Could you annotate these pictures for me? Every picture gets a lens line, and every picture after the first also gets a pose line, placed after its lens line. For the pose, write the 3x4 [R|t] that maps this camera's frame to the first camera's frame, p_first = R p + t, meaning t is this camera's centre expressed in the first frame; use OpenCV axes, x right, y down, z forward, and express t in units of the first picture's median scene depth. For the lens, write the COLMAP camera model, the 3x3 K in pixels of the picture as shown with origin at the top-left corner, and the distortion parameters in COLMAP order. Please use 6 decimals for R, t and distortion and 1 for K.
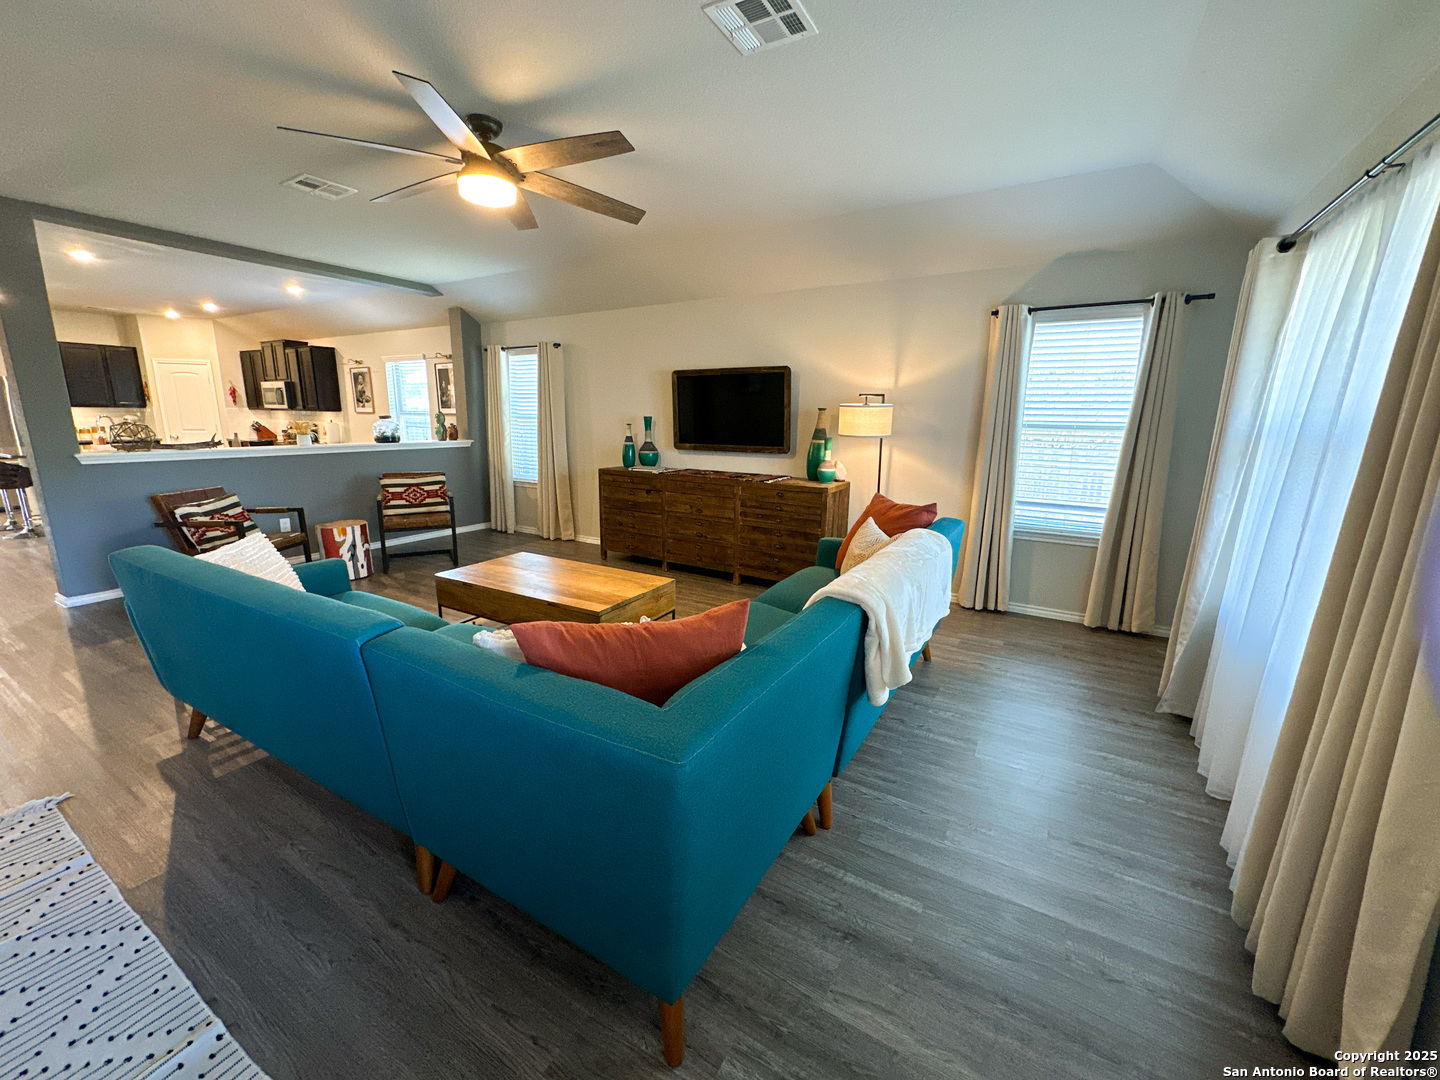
lens RADIAL K [[567.7, 0, 720.0], [0, 567.7, 540.0], [0, 0, 1]] dist [0.000909, 0.000212]
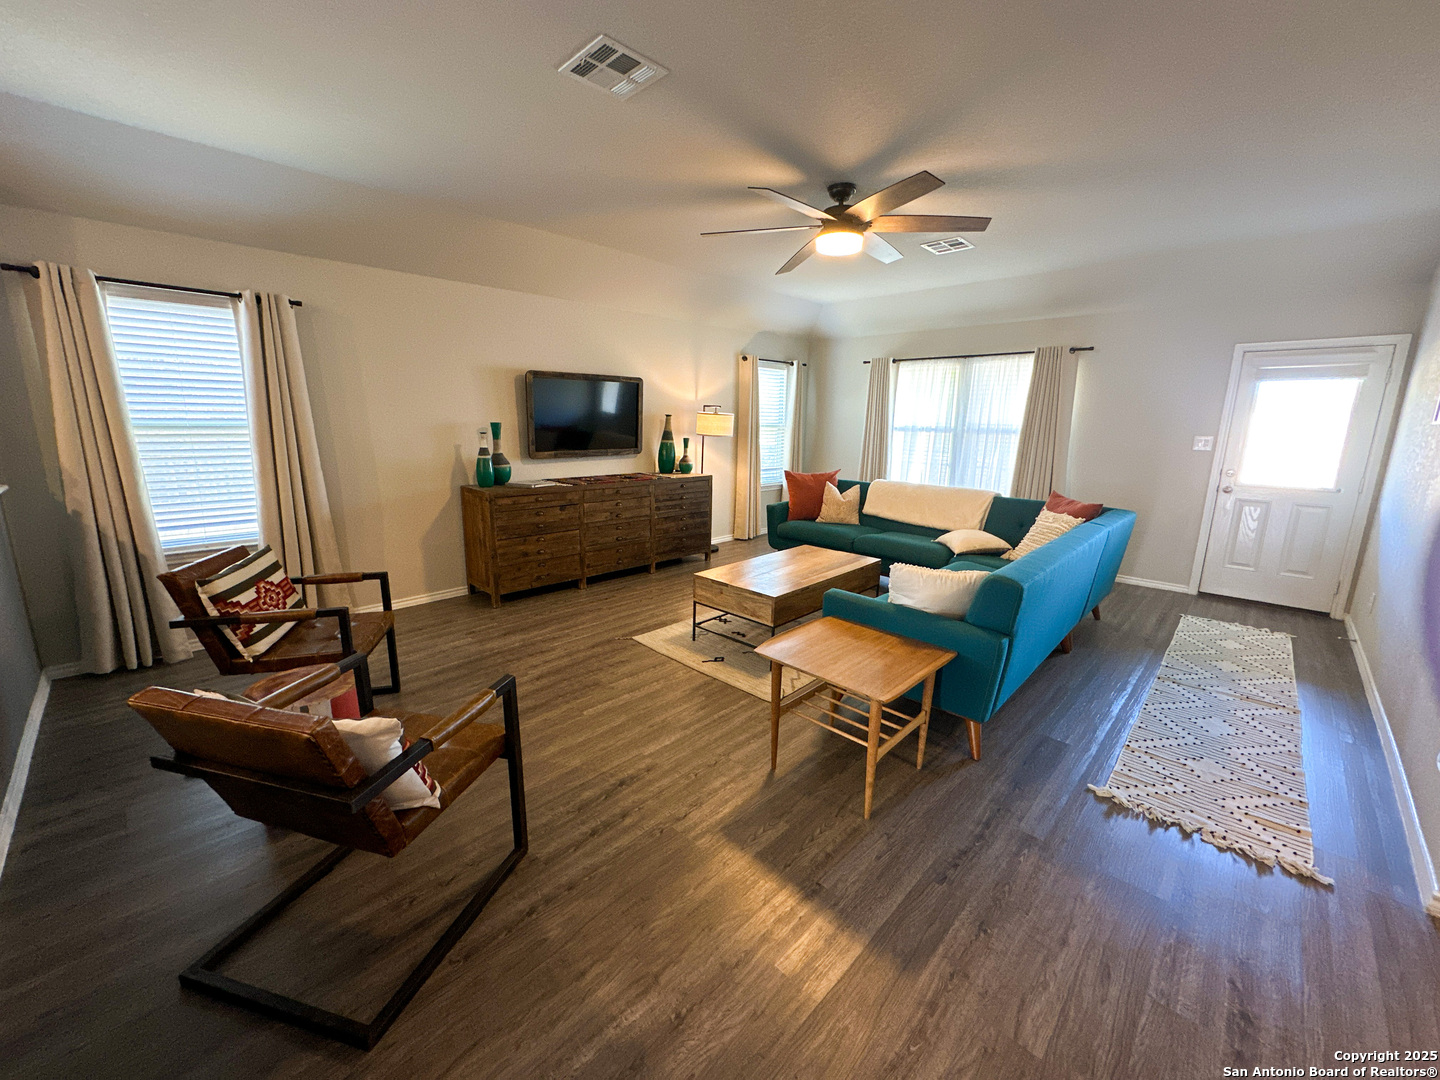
lens RADIAL K [[567.7, 0, 720.0], [0, 567.7, 540.0], [0, 0, 1]] dist [0.000909, 0.000212]
pose [[0.230290, -0.210753, 0.950026, -0.941654], [0.203422, 0.965123, 0.164791, -0.135111], [-0.951623, 0.155307, 0.265130, 0.549359]]
